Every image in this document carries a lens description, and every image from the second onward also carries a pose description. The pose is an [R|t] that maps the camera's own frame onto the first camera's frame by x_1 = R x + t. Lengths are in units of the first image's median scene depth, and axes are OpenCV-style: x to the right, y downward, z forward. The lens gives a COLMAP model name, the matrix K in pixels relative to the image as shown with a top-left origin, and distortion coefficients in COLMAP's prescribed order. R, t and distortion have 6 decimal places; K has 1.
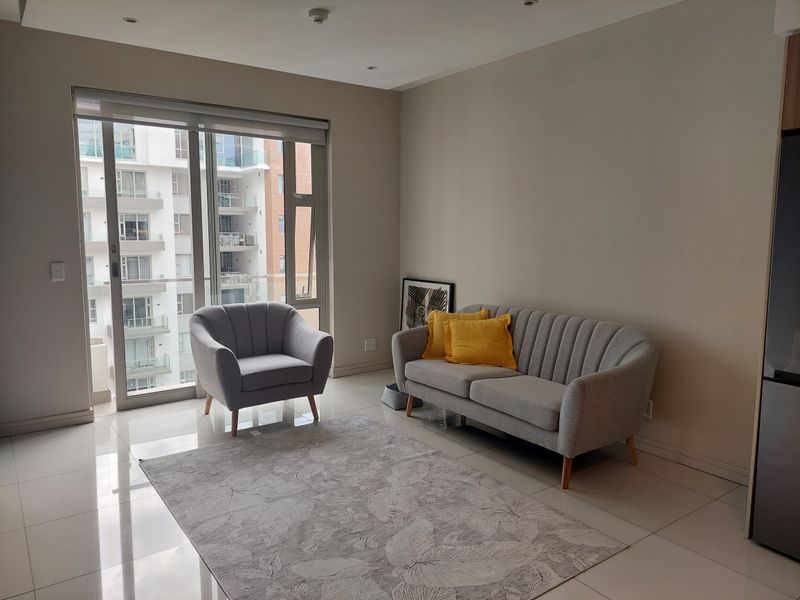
lens RADIAL K [[581.2, 0, 405.6], [0, 581.2, 298.7], [0, 0, 1]] dist [0.055658, -0.061325]
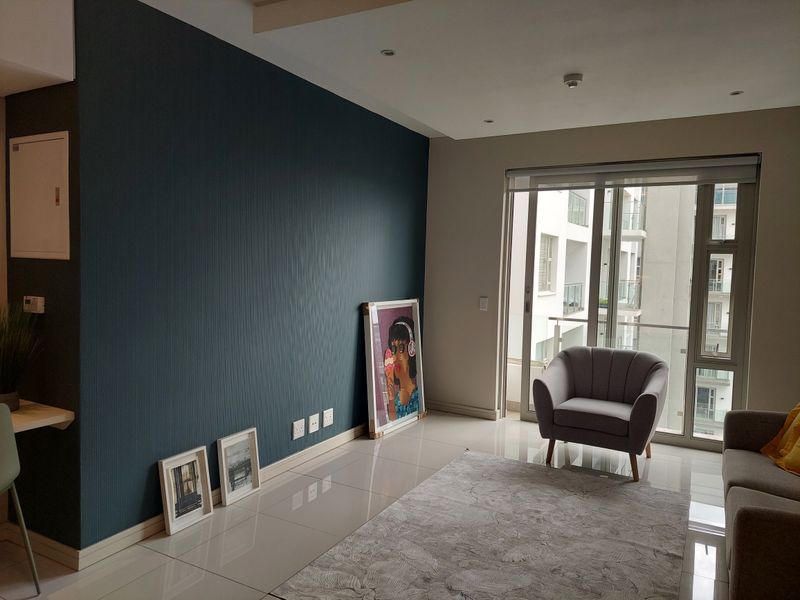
lens RADIAL K [[581.2, 0, 399.2], [0, 581.2, 300.9], [0, 0, 1]] dist [0.055658, -0.061325]
pose [[0.401202, 0.064579, -0.913710, 0.487819], [-0.129698, 0.991467, 0.013125, -0.038533], [0.906761, 0.113240, 0.406154, 0.217637]]
